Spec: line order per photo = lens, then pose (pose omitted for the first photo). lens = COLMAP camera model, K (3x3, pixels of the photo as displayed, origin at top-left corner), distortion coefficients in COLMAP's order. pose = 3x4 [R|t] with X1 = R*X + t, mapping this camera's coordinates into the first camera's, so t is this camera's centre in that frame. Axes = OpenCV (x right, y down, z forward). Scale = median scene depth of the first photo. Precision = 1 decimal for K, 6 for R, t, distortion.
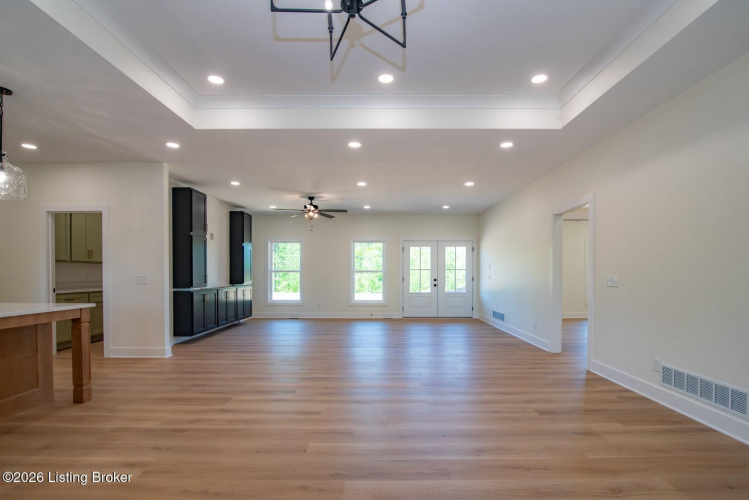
lens RADIAL K [[349.7, 0, 377.7], [0, 349.7, 274.2], [0, 0, 1]] dist [-0.016232, 0.000149]
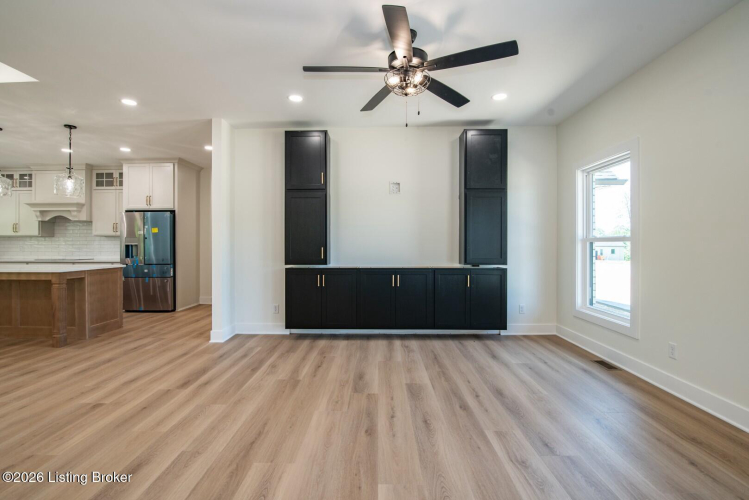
lens RADIAL K [[345.2, 0, 371.4], [0, 345.2, 248.1], [0, 0, 1]] dist [-0.019557, 0.000547]
pose [[-0.021749, 0.008441, -0.999728, 0.129378], [0.000022, 0.999964, 0.008443, -0.001351], [0.999763, 0.000161, -0.021748, 0.760879]]
